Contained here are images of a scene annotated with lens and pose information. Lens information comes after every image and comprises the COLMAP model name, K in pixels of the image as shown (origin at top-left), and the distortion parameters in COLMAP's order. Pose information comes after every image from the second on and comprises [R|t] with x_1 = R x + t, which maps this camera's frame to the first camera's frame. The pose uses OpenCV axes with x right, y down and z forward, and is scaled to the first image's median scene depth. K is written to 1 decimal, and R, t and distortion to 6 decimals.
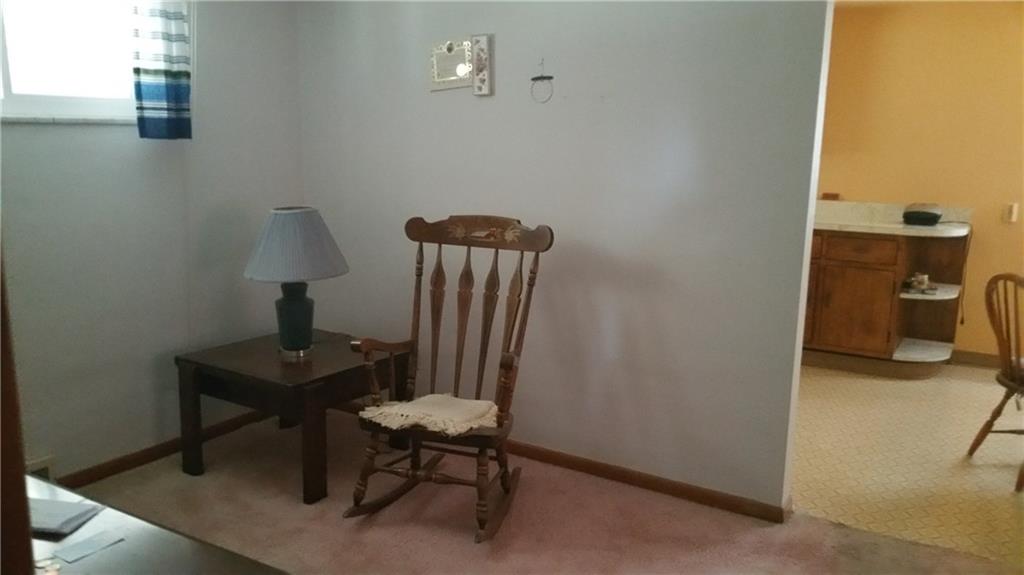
lens RADIAL K [[828.3, 0, 507.3], [0, 828.3, 307.1], [0, 0, 1]] dist [0.123125, -0.253644]
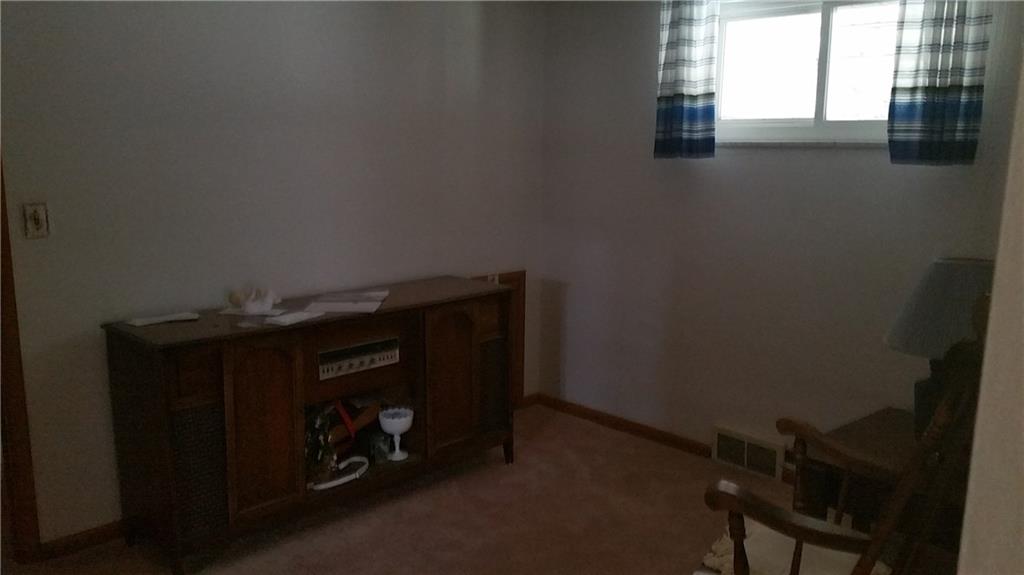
lens RADIAL K [[828.3, 0, 507.3], [0, 828.3, 307.1], [0, 0, 1]] dist [0.123125, -0.253644]
pose [[-0.265952, 0.169306, -0.949002, 0.566295], [-0.212278, 0.950005, 0.228974, -0.170053], [0.940323, 0.262349, -0.216715, 0.833577]]
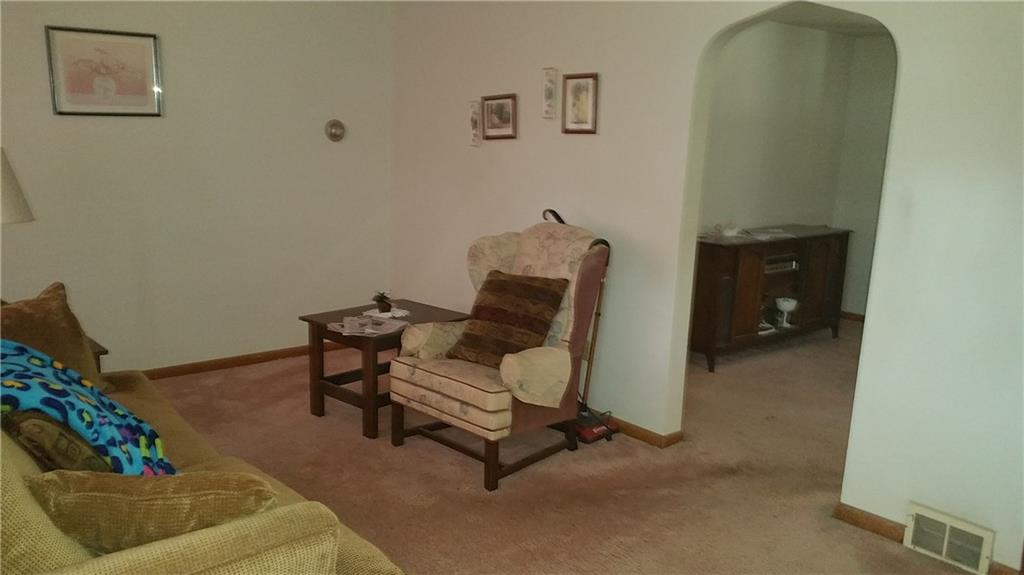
lens RADIAL K [[825.6, 0, 512.0], [0, 825.6, 320.2], [0, 0, 1]] dist [0.118135, -0.233116]
pose [[-0.313944, 0.183368, -0.931566, 1.515764], [-0.235707, 0.935403, 0.263559, -0.070429], [0.919718, 0.302320, -0.250443, 0.429464]]
